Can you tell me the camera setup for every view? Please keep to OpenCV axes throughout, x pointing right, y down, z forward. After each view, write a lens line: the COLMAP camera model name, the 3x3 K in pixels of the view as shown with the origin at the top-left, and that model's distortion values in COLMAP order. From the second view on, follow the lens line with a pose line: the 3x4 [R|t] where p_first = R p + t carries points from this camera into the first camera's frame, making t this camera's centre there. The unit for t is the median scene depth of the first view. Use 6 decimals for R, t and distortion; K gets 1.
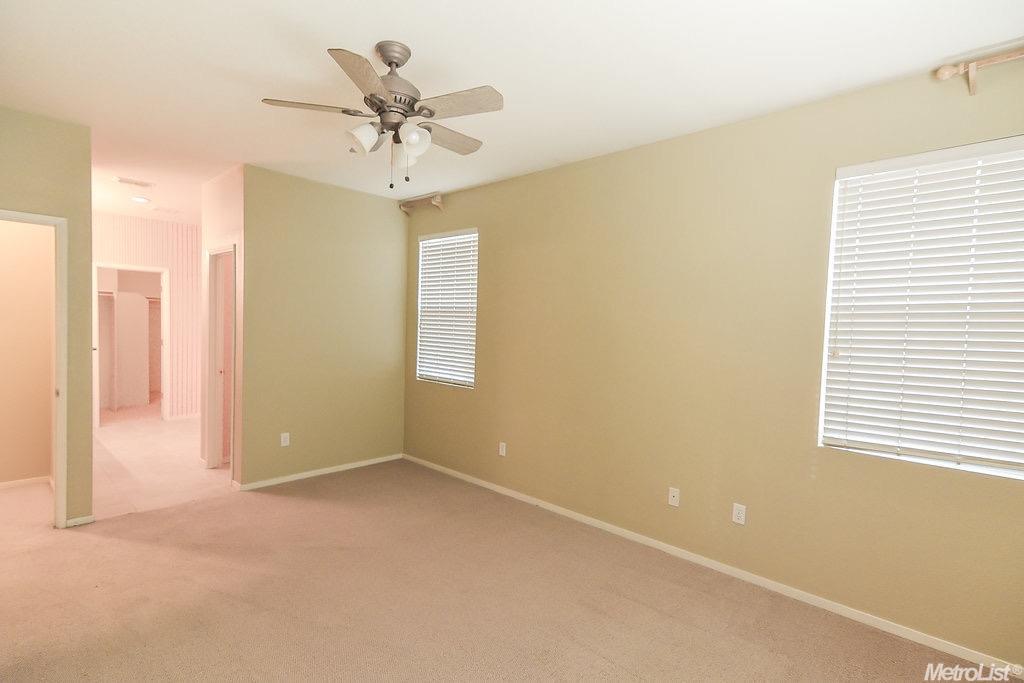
lens RADIAL K [[484.3, 0, 507.5], [0, 484.3, 345.4], [0, 0, 1]] dist [0.033607, -0.015710]
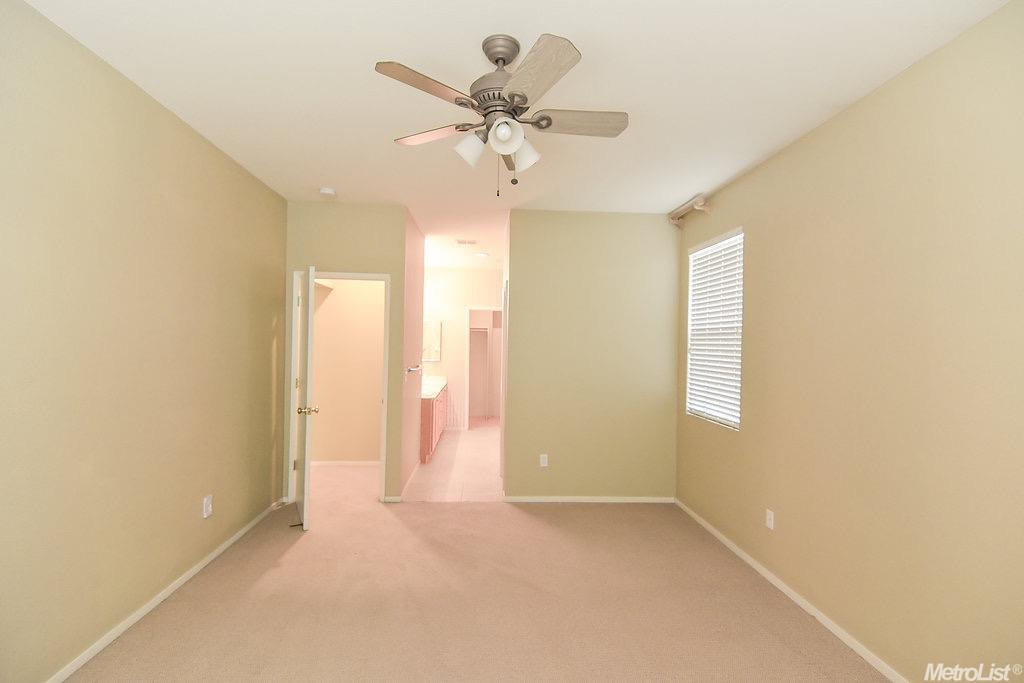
lens RADIAL K [[476.3, 0, 517.9], [0, 476.3, 346.9], [0, 0, 1]] dist [0.031131, -0.000035]
pose [[0.741649, -0.012250, -0.670677, 0.177361], [-0.025851, 0.998568, -0.046826, -0.001040], [0.670290, 0.052067, 0.740270, 0.177615]]
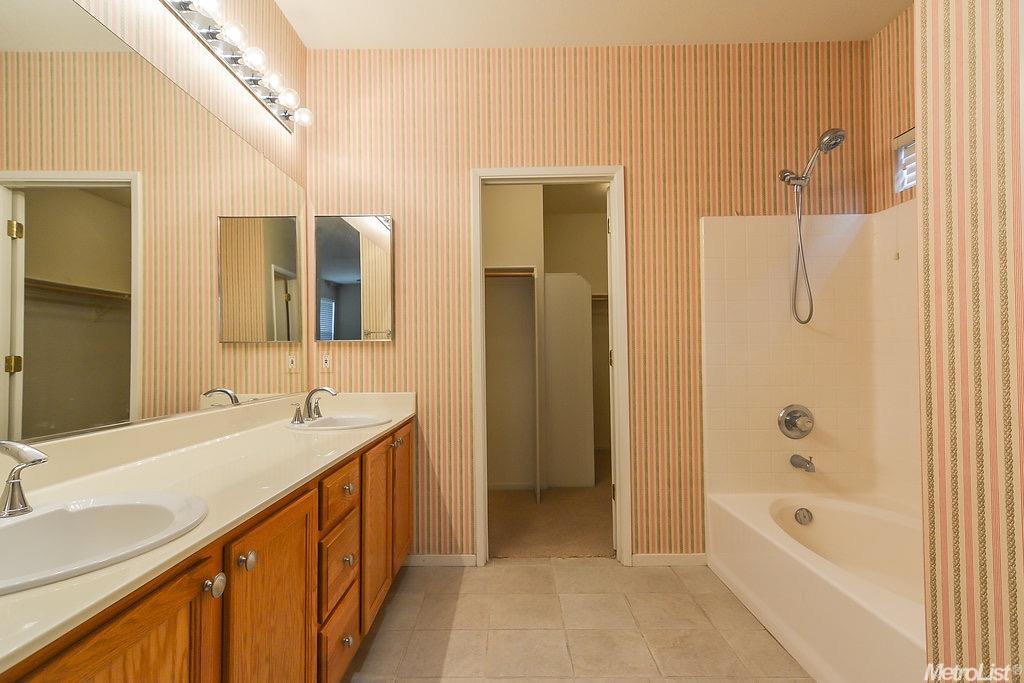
lens RADIAL K [[484.3, 0, 507.5], [0, 484.3, 345.4], [0, 0, 1]] dist [0.033607, -0.015710]
pose [[0.682365, -0.048272, -0.729416, -0.700790], [-0.001779, 0.997705, -0.067691, 0.016752], [0.731009, 0.047487, 0.680713, 0.991313]]
